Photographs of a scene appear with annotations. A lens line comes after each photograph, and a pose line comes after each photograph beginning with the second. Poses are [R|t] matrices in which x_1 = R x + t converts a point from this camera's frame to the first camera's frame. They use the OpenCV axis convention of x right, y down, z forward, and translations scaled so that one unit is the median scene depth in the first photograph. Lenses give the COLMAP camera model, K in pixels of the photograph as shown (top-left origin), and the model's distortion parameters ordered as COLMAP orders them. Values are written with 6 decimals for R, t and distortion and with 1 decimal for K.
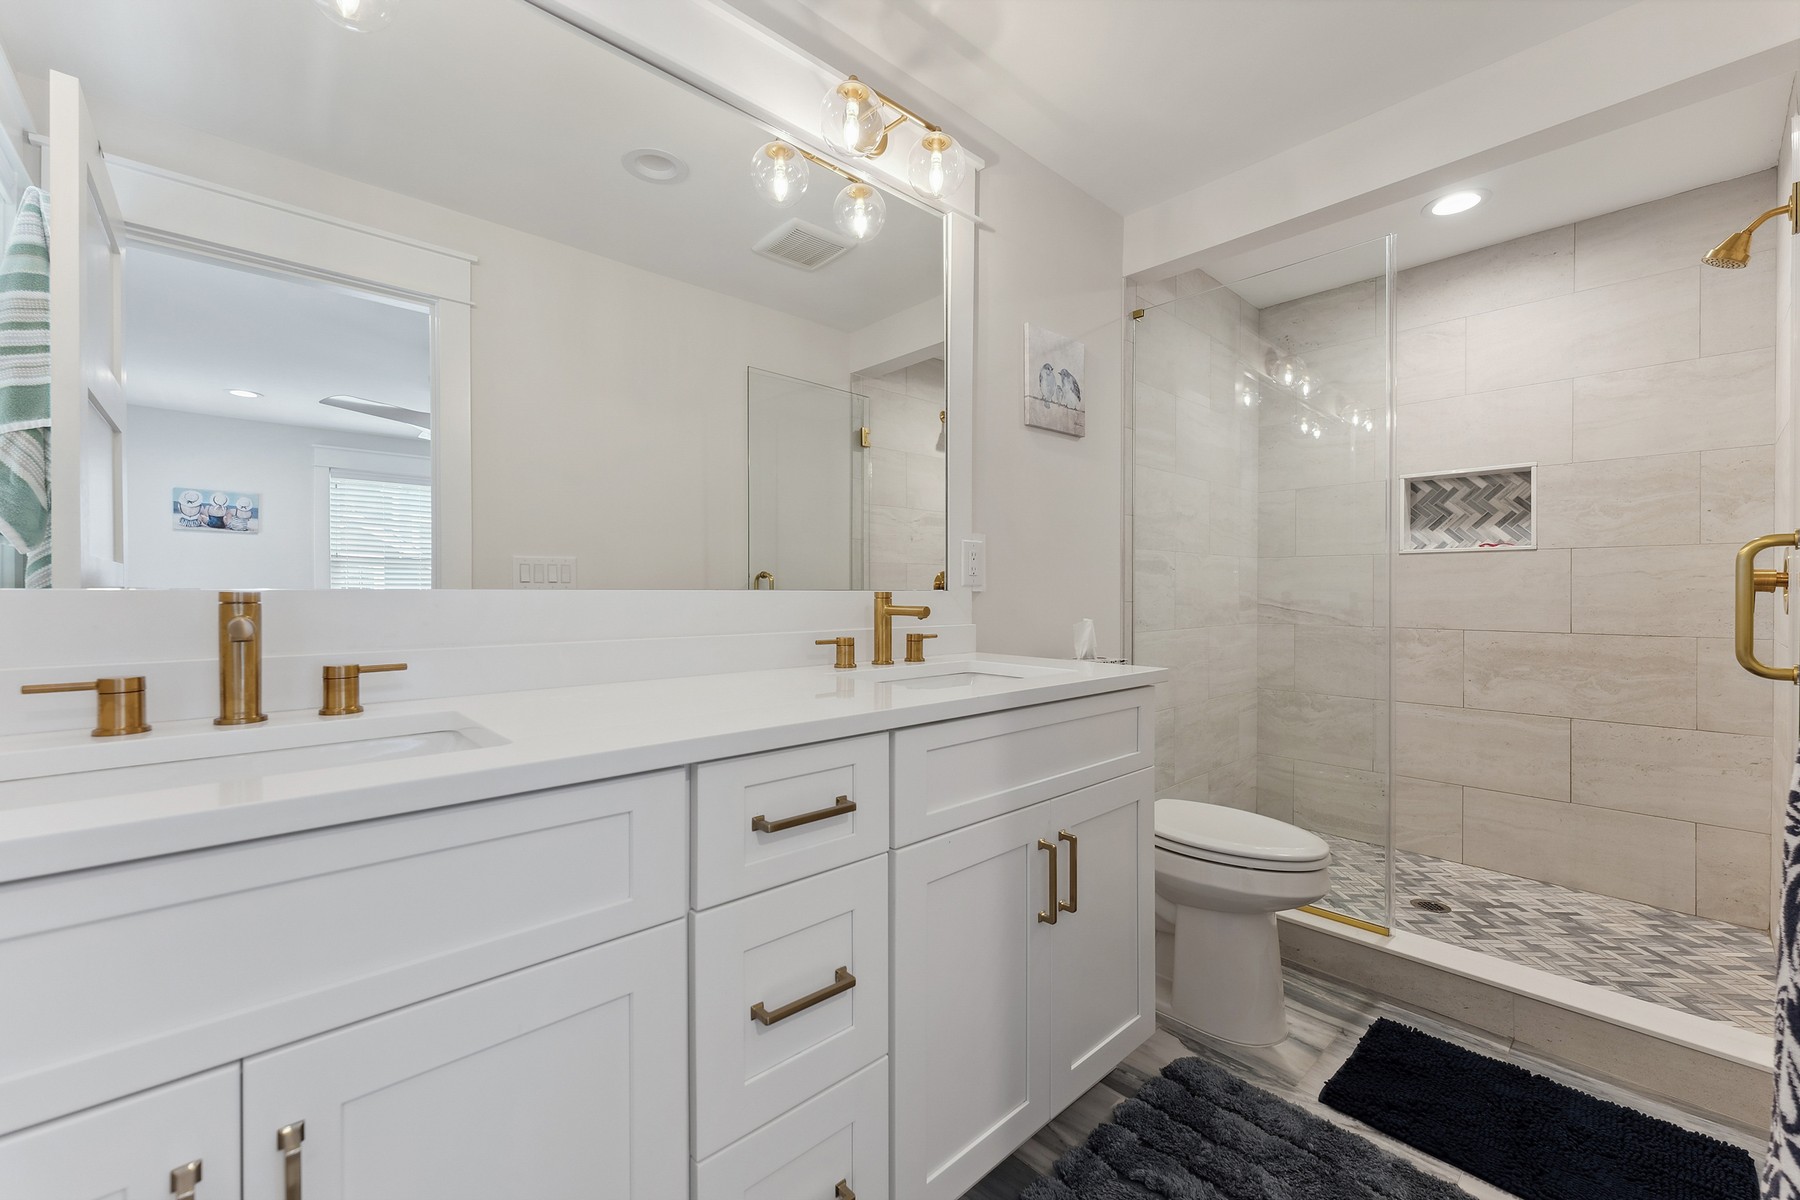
lens RADIAL K [[721.3, 0, 900.7], [0, 721.3, 595.1], [0, 0, 1]] dist [0.001196, -0.001536]
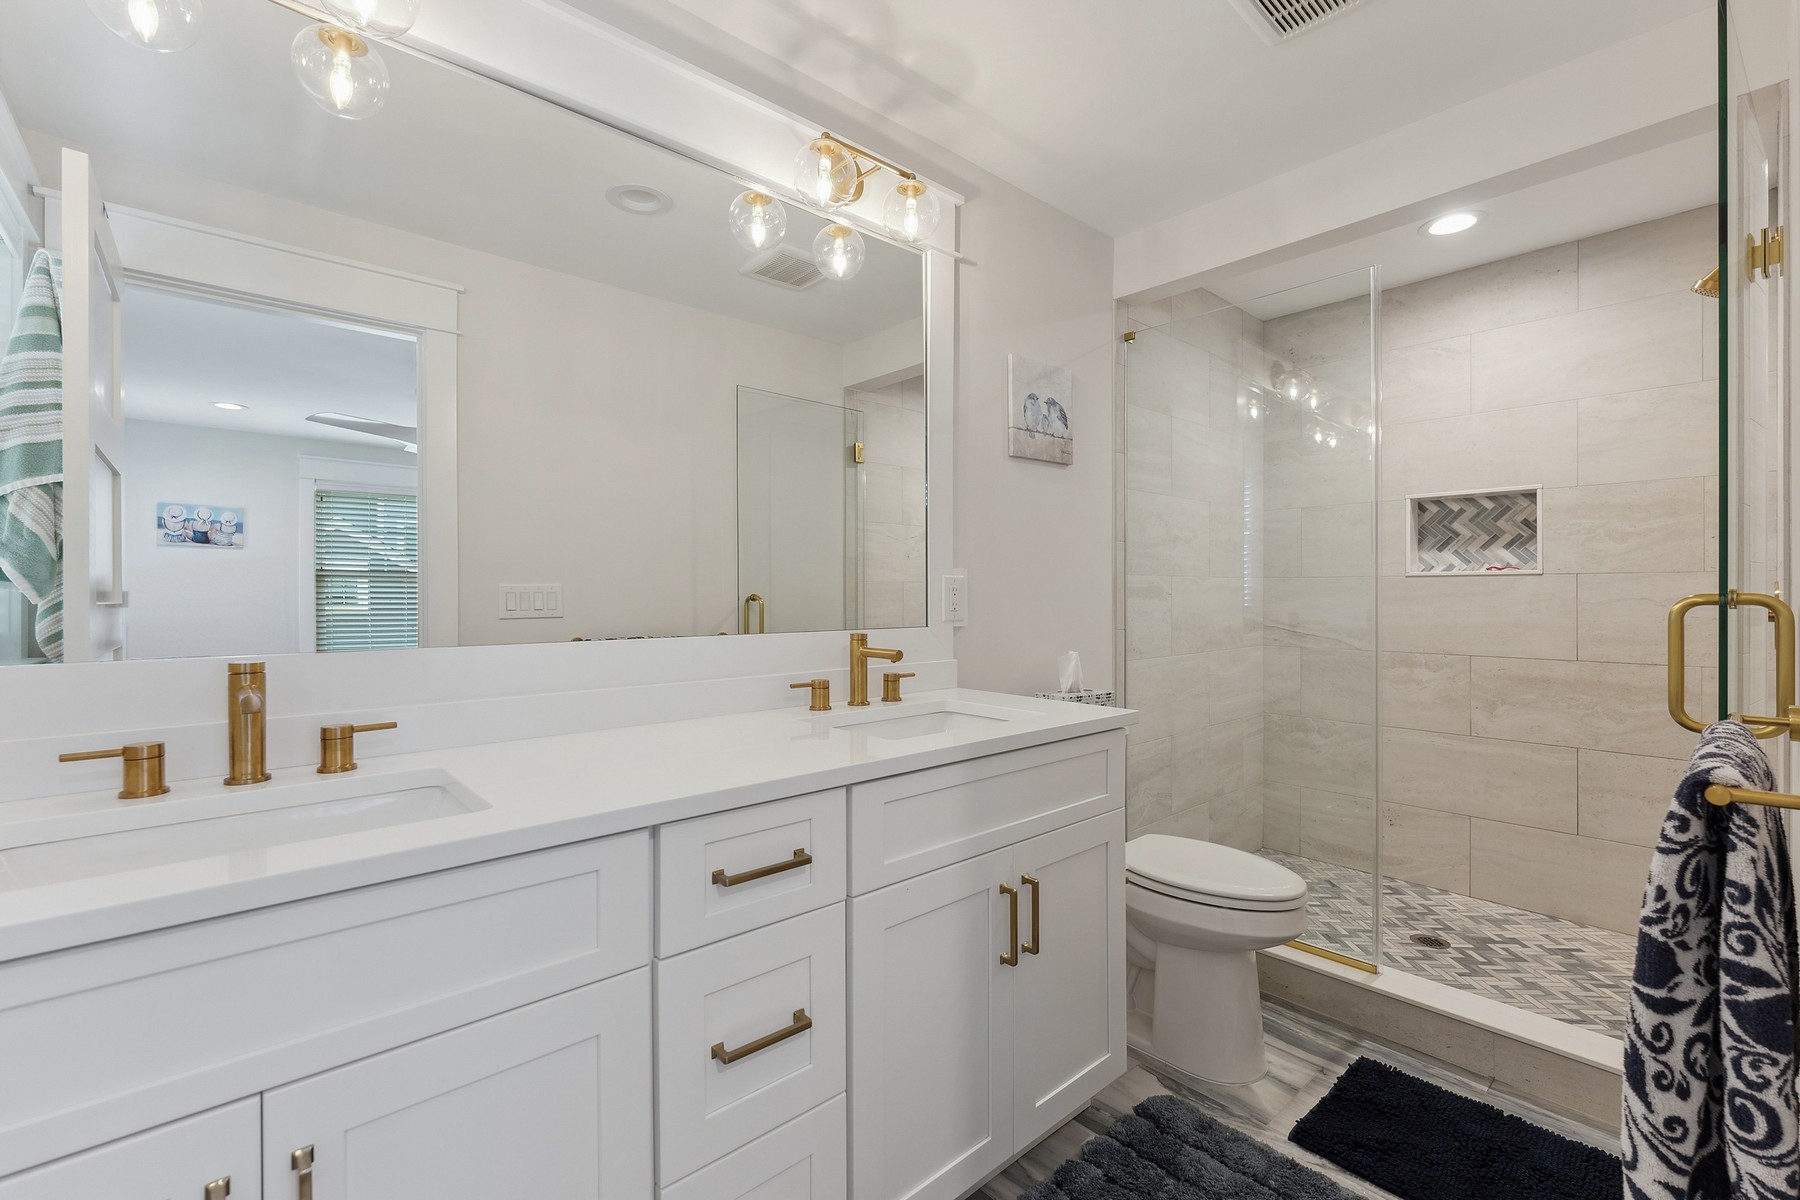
lens RADIAL K [[773.8, 0, 901.9], [0, 773.8, 591.9], [0, 0, 1]] dist [-0.003574, -0.000927]
pose [[0.999860, -0.002887, -0.016500, 0.048250], [0.002816, 0.999987, -0.004347, -0.051704], [0.016513, 0.004300, 0.999854, -0.076799]]
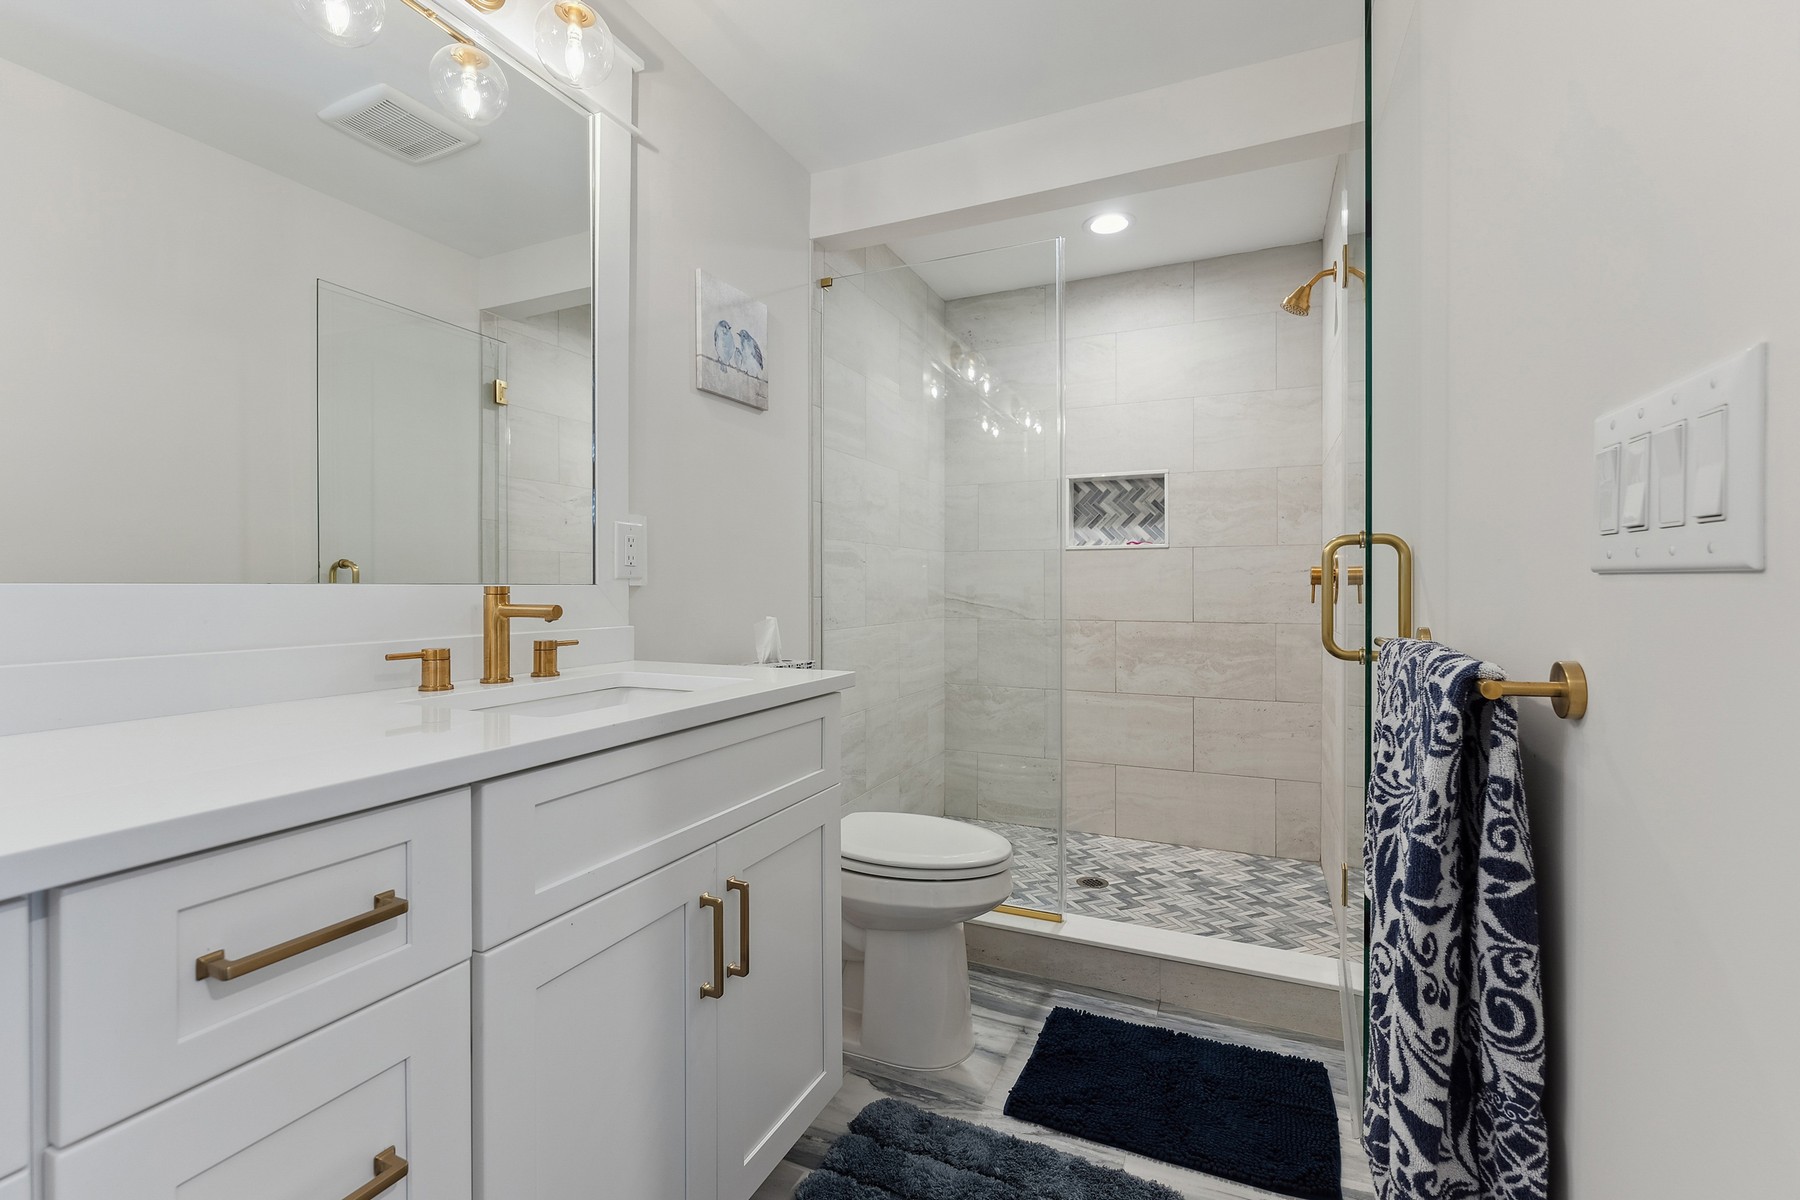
lens RADIAL K [[773.8, 0, 901.5], [0, 773.8, 587.3], [0, 0, 1]] dist [-0.003574, -0.000927]
pose [[0.919505, -0.002157, 0.393073, 0.041433], [0.003626, 0.999989, -0.002995, 0.000476], [-0.393062, 0.004179, 0.919502, 0.084234]]
